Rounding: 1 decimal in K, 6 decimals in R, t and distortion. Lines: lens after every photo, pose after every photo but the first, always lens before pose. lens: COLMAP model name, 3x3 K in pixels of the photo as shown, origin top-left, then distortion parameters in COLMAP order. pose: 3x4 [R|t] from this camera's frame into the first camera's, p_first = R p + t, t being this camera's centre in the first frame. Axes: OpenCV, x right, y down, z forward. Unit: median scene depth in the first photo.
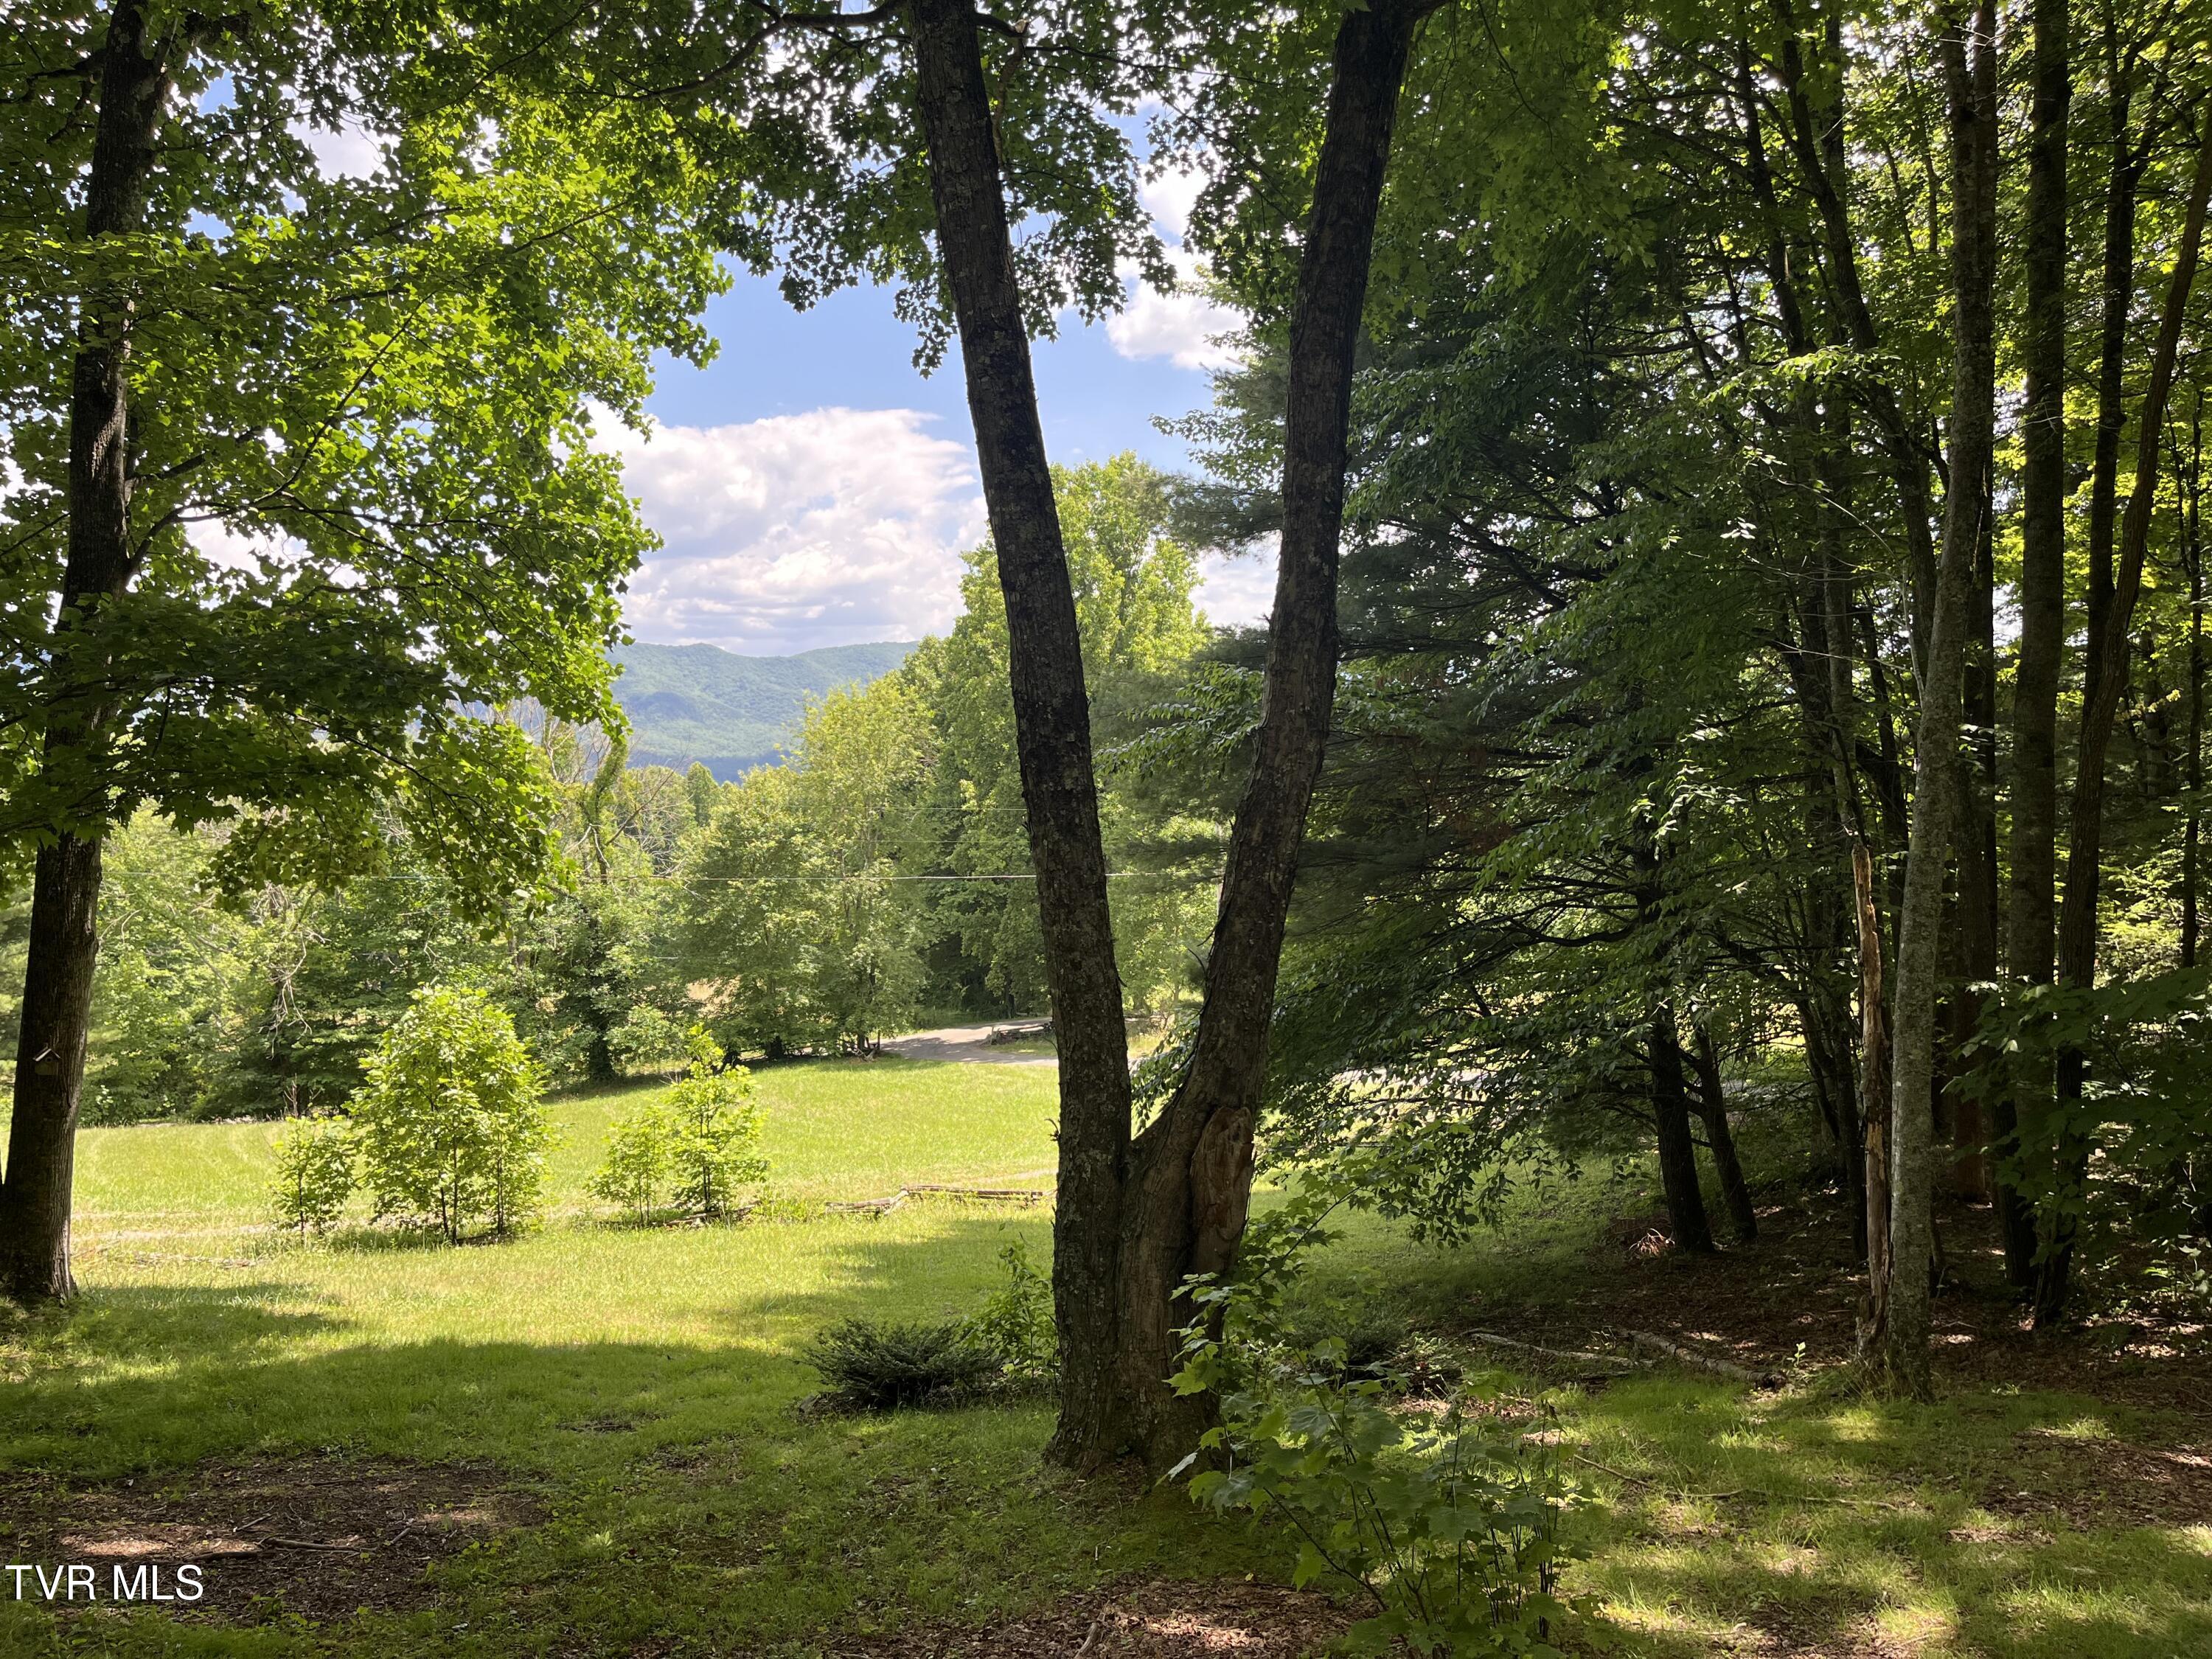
lens RADIAL K [[1660.1, 0, 1104.5], [0, 1660.1, 837.4], [0, 0, 1]] dist [0.061860, -0.081771]
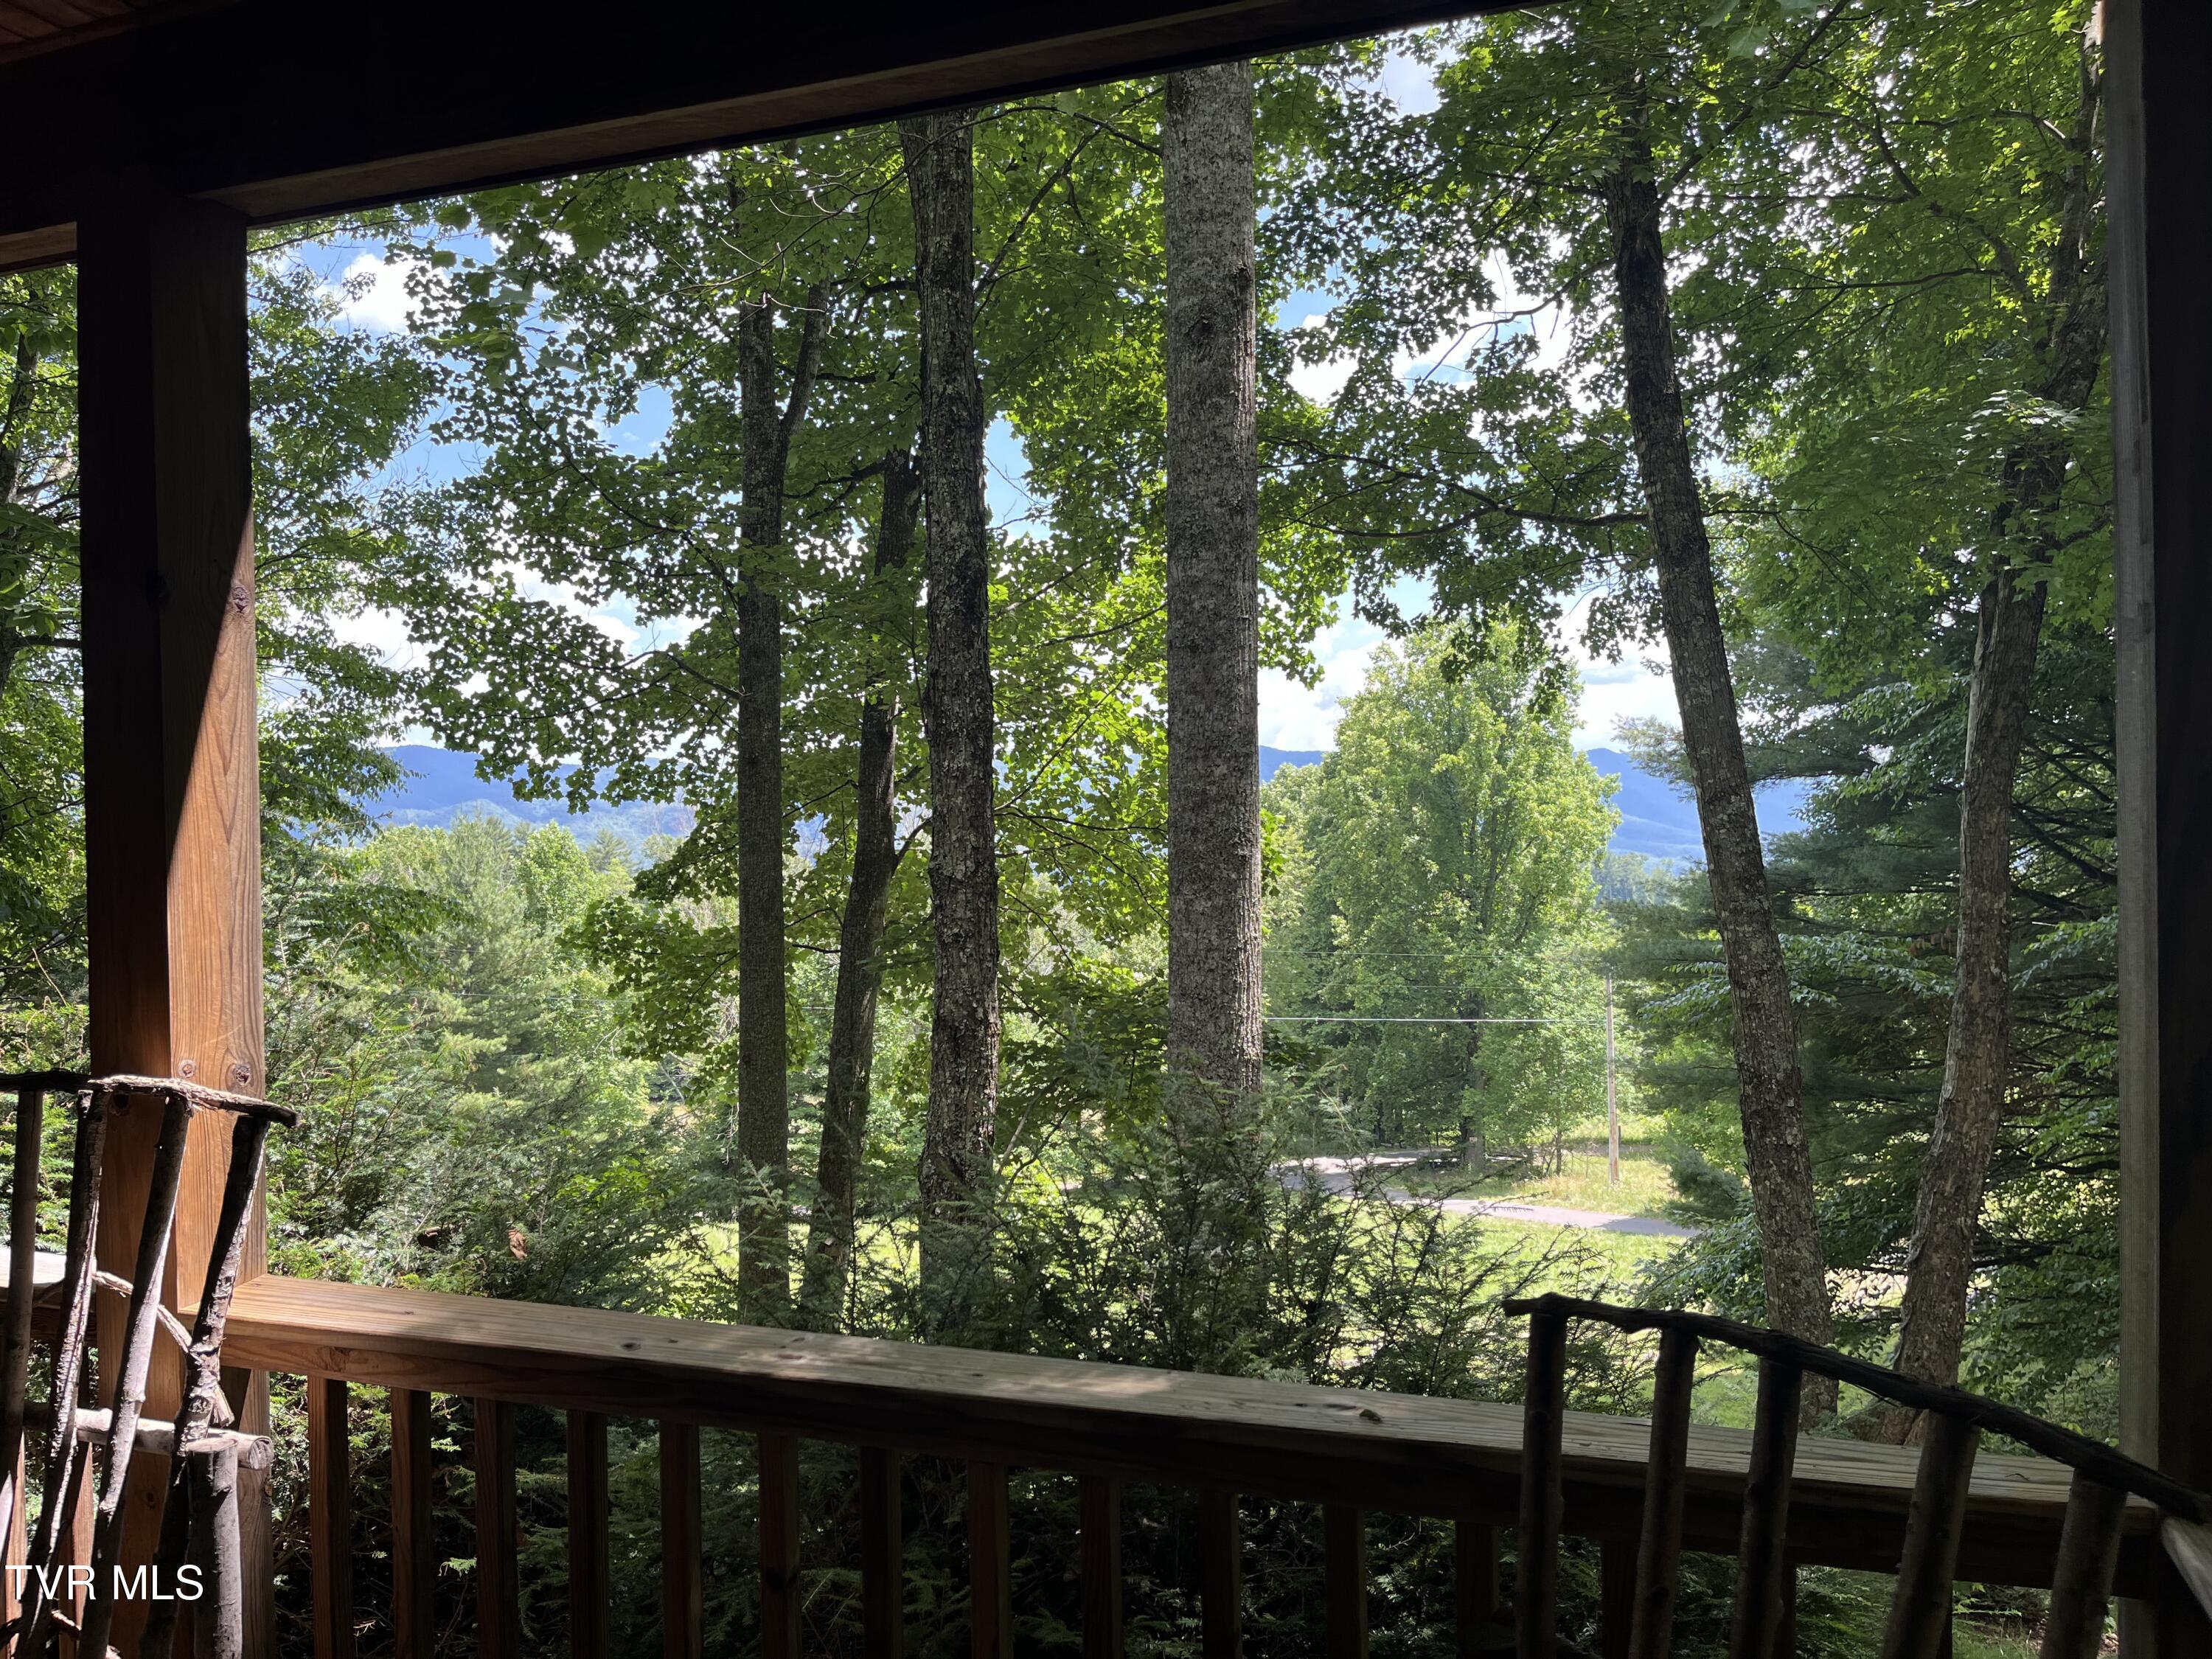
lens RADIAL K [[1660.1, 0, 1084.3], [0, 1660.1, 805.7], [0, 0, 1]] dist [0.061860, -0.081771]
pose [[0.979932, 0.005053, -0.199268, -0.108674], [-0.020644, 0.996876, -0.076243, -0.065479], [0.198260, 0.078827, 0.976975, -0.144909]]
